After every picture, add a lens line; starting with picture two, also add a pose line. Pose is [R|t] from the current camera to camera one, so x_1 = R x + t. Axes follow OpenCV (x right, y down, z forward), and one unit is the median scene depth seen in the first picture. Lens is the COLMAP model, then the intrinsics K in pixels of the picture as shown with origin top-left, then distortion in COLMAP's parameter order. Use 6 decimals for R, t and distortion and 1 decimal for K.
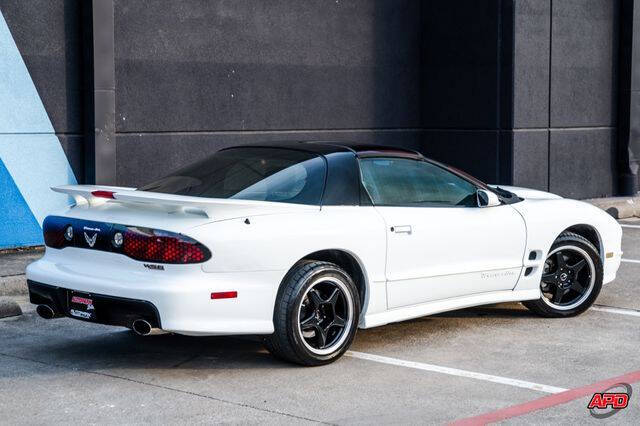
lens RADIAL K [[1438.5, 0, 341.6], [0, 1438.5, 211.3], [0, 0, 1]] dist [0.289874, 0.113116]
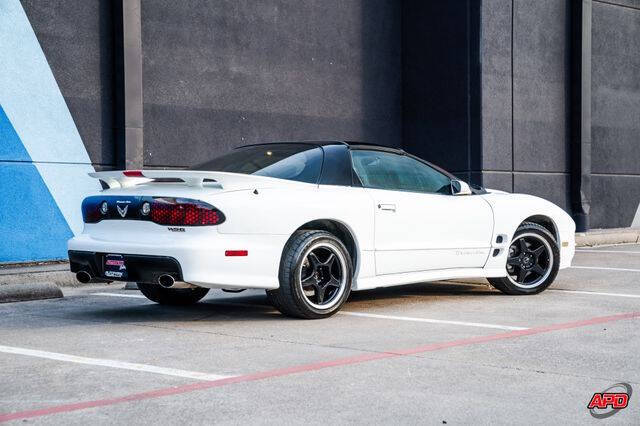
lens RADIAL K [[1240.0, 0, 343.5], [0, 1240.0, 215.8], [0, 0, 1]] dist [0.261451, 0.305919]
pose [[0.999943, -0.009048, 0.005626, 0.000125], [0.009418, 0.997525, -0.069678, 0.083734], [-0.004982, 0.069727, 0.997554, -0.008715]]
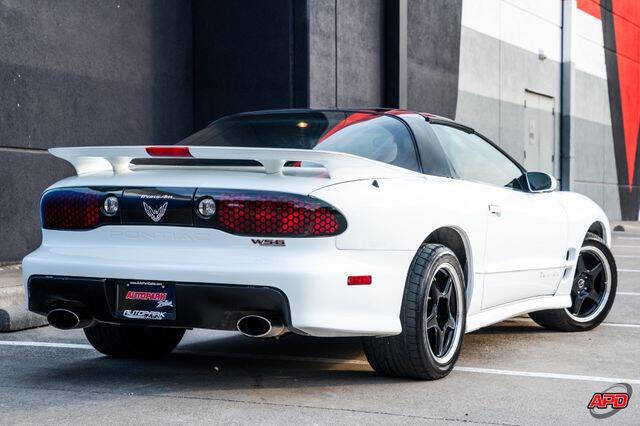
lens RADIAL K [[1438.5, 0, 341.6], [0, 1438.5, 211.3], [0, 0, 1]] dist [0.289874, 0.113116]
pose [[0.939733, 0.002385, 0.341902, -0.290230], [0.021717, 0.997540, -0.066649, 0.060722], [-0.341220, 0.070057, 0.937369, 0.260239]]
